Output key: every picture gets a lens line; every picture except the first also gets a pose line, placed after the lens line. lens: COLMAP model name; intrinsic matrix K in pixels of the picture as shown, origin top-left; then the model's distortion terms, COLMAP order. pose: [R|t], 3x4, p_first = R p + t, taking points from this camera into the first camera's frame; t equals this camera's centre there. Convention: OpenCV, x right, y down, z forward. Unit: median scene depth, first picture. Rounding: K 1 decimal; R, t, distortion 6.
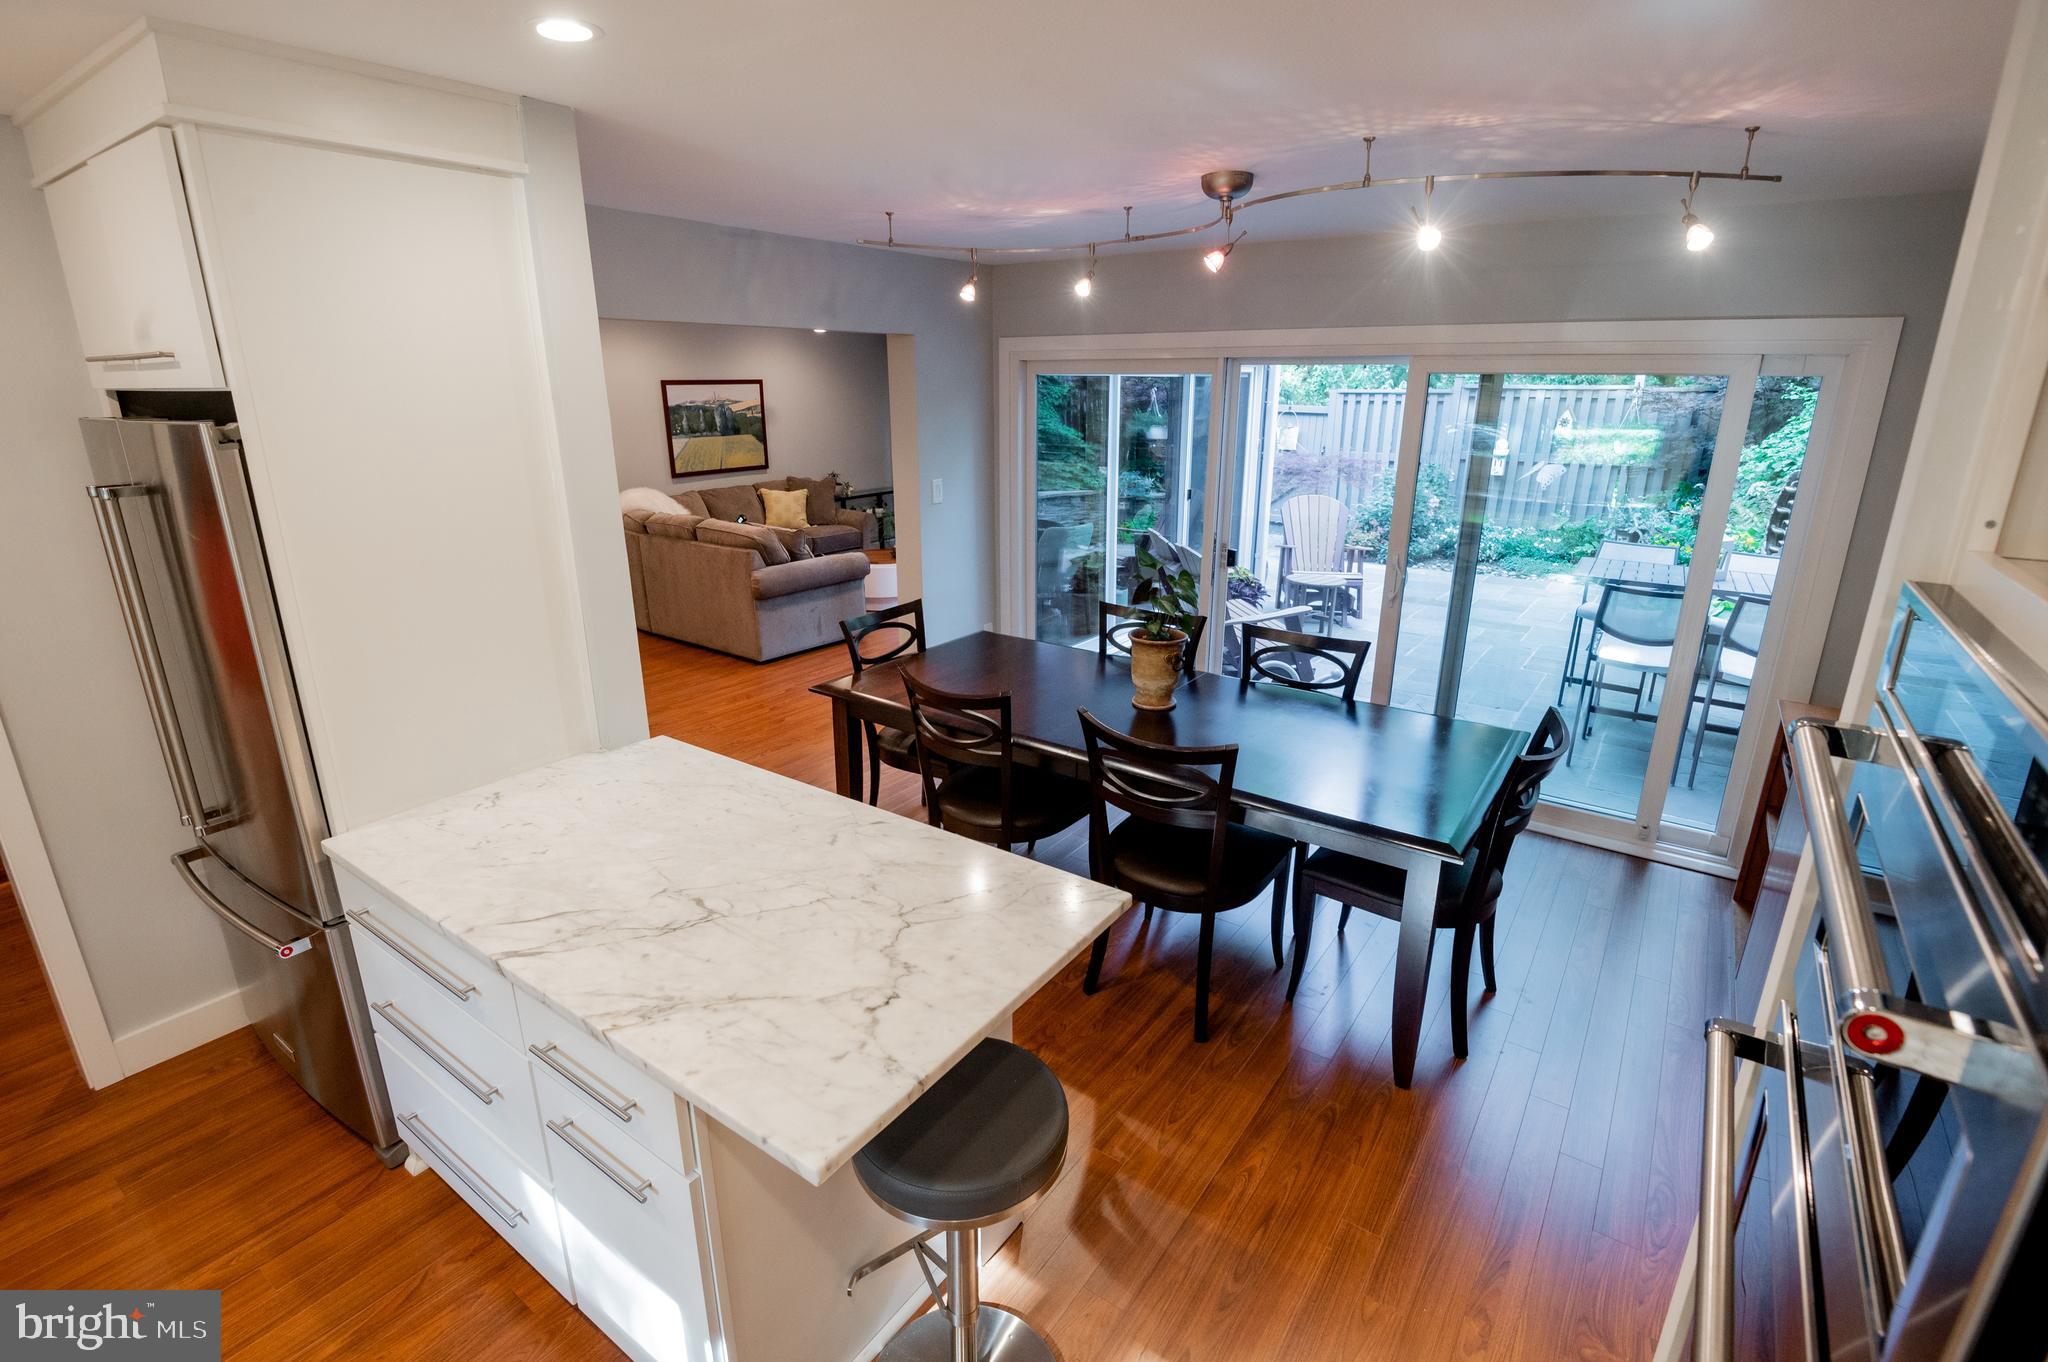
lens RADIAL K [[947.8, 0, 1033.0], [0, 947.8, 681.8], [0, 0, 1]] dist [-0.013103, -0.002333]
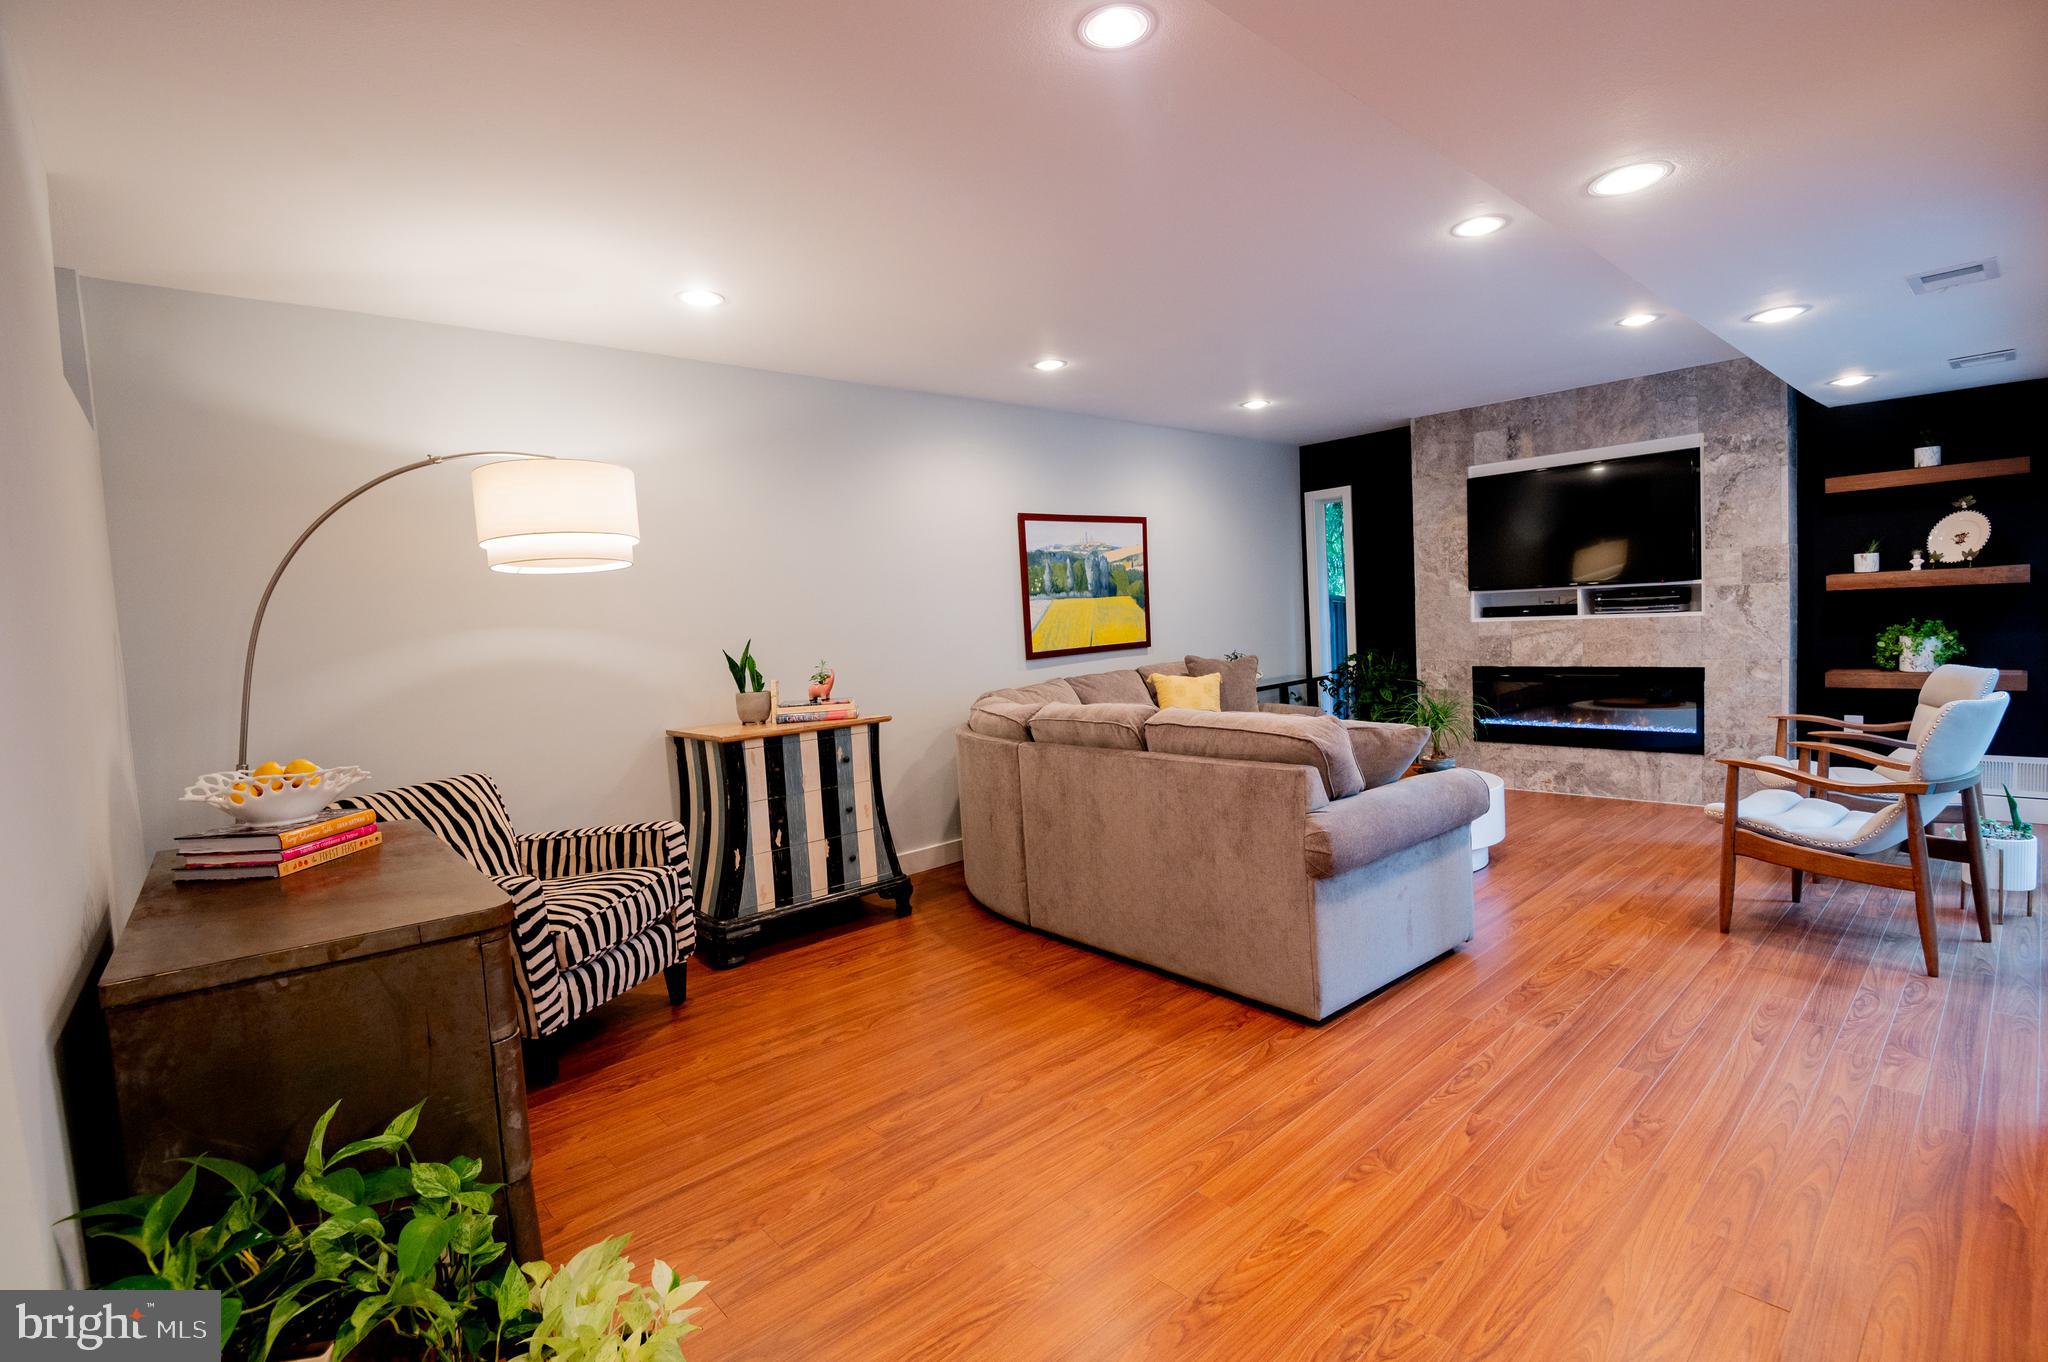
lens RADIAL K [[947.8, 0, 1020.5], [0, 947.8, 678.6], [0, 0, 1]] dist [-0.013103, -0.002333]
pose [[0.972043, -0.040844, -0.231223, -0.237436], [-0.013853, 0.973063, -0.230121, -0.054910], [0.234394, 0.226890, 0.945294, 0.392460]]
